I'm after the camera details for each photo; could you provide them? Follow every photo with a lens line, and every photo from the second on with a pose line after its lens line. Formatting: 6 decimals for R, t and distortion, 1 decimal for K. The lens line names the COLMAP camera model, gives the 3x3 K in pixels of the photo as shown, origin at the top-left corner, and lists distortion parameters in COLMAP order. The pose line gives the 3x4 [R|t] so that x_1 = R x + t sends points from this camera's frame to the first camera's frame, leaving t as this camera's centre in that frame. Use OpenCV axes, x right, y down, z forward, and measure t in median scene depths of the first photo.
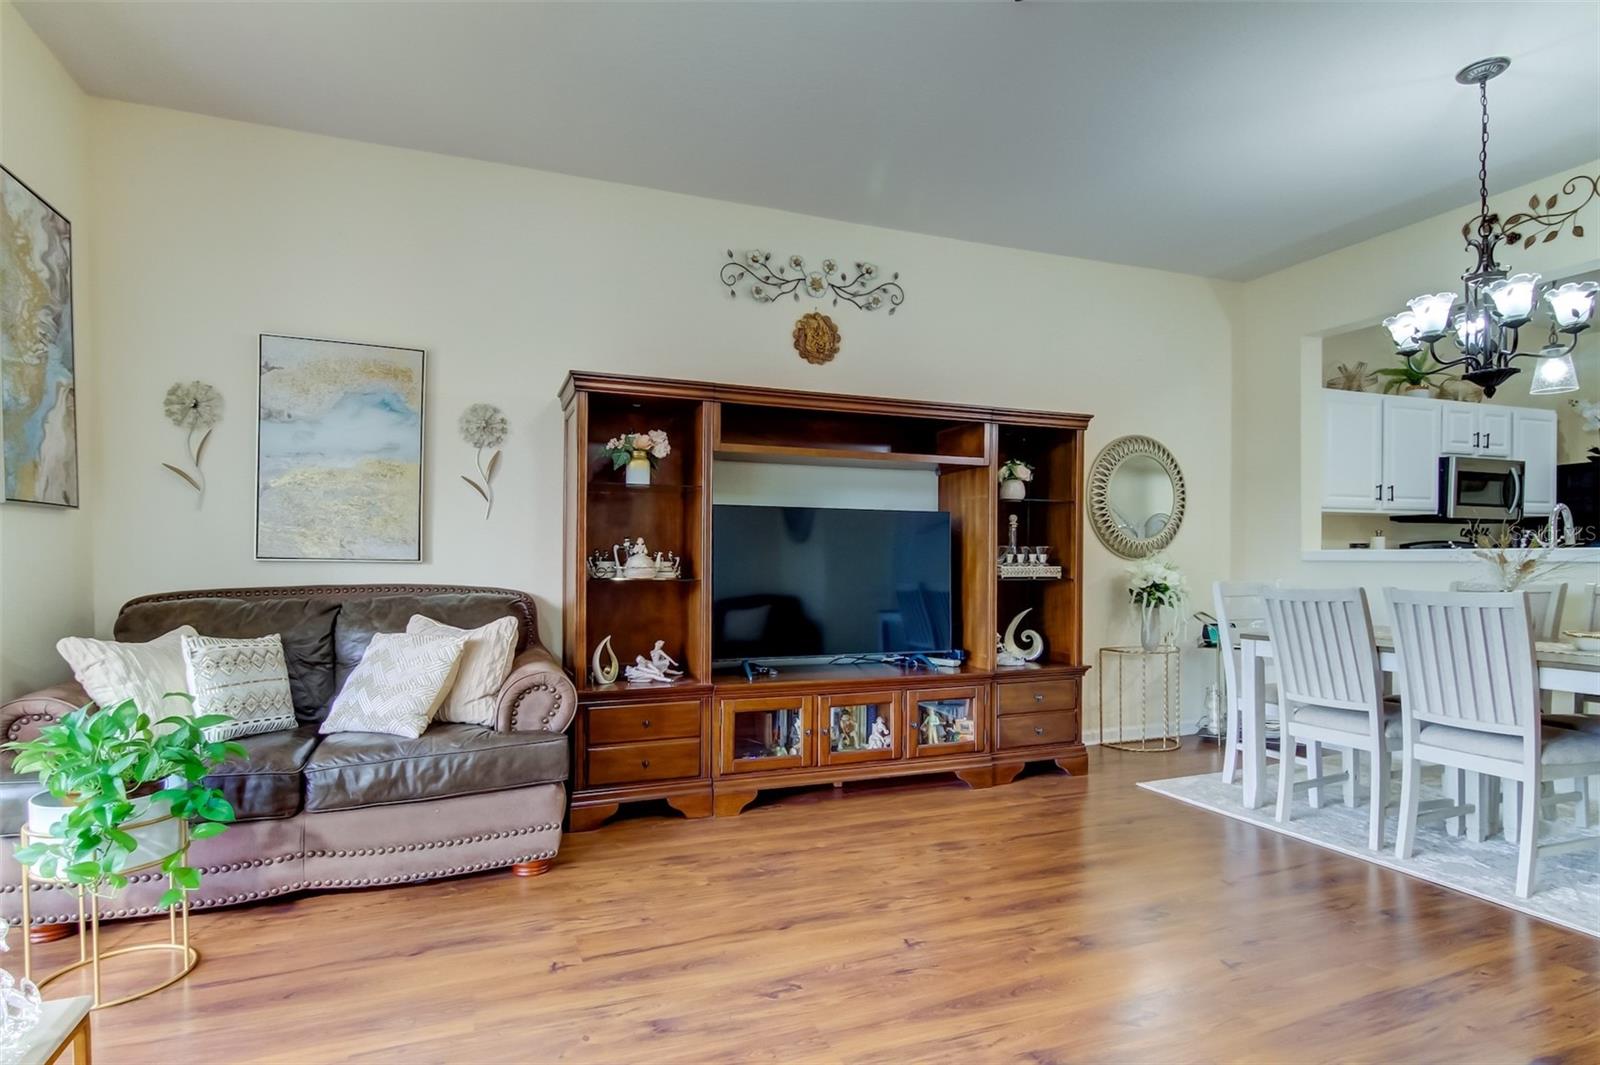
lens RADIAL K [[814.3, 0, 763.8], [0, 814.3, 572.8], [0, 0, 1]] dist [-0.000181, -0.004197]
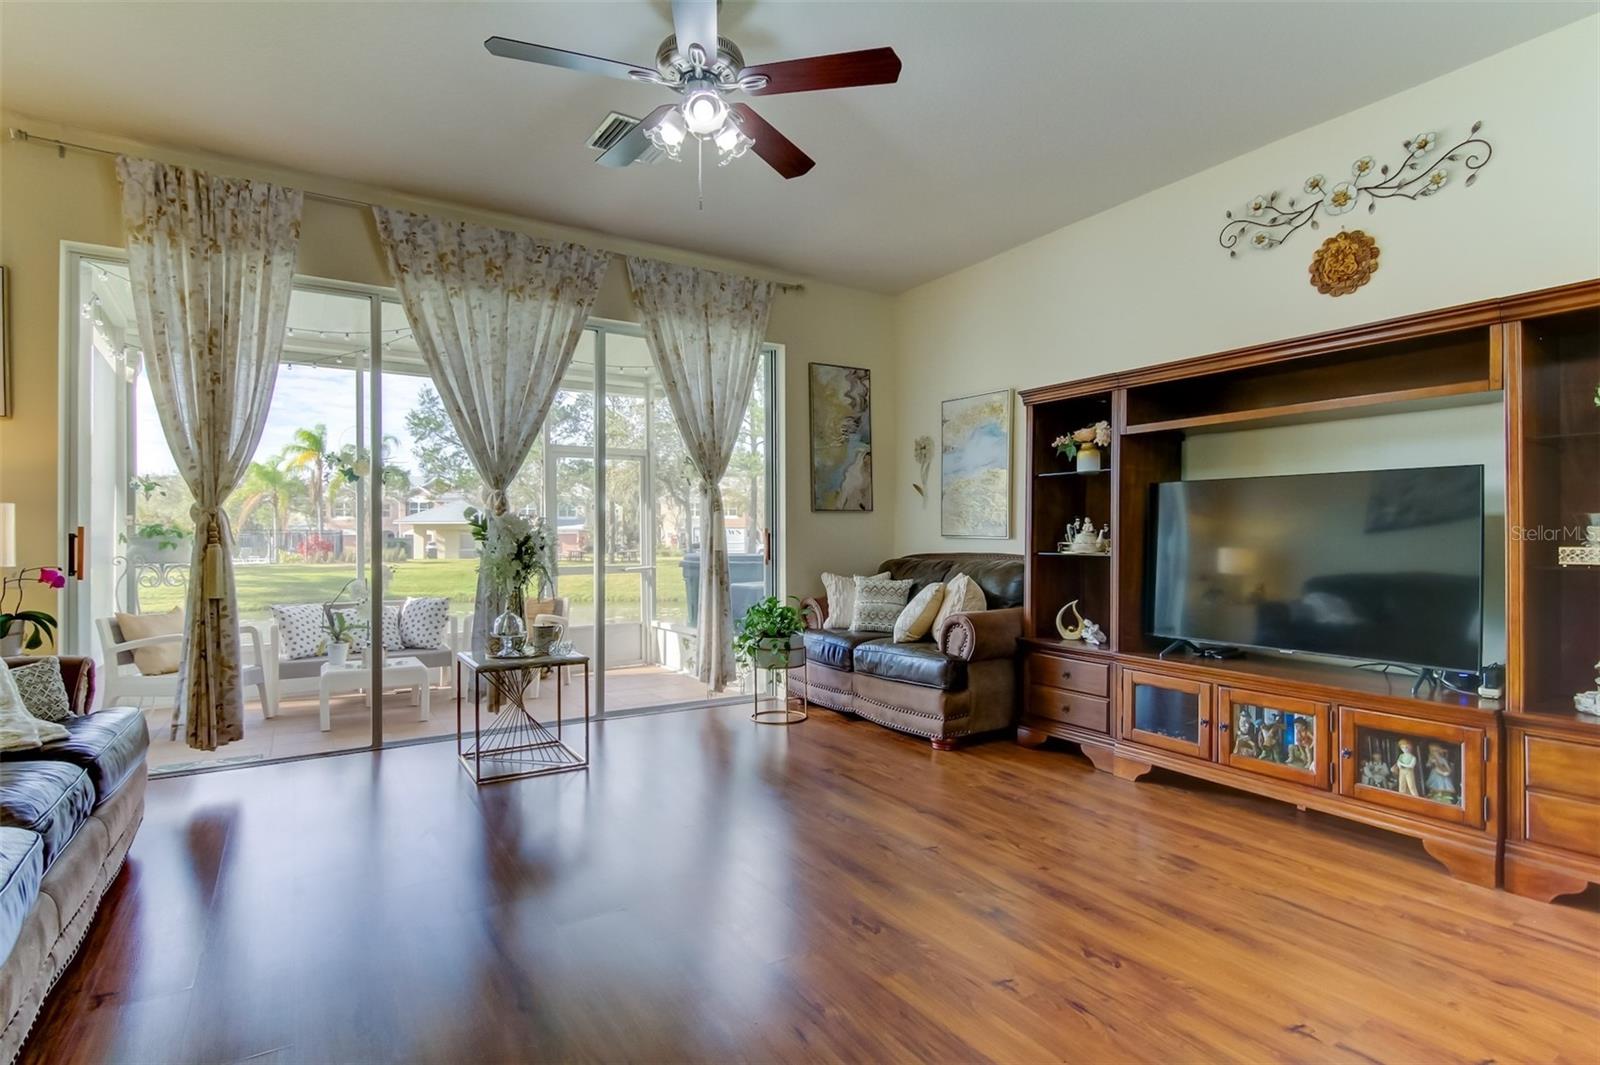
lens RADIAL K [[814.3, 0, 799.3], [0, 814.3, 537.2], [0, 0, 1]] dist [-0.000181, -0.004197]
pose [[0.182371, -0.001136, -0.983229, 0.920331], [-0.014240, 0.999891, -0.003797, -0.004931], [0.983127, 0.014693, 0.182335, 0.389258]]
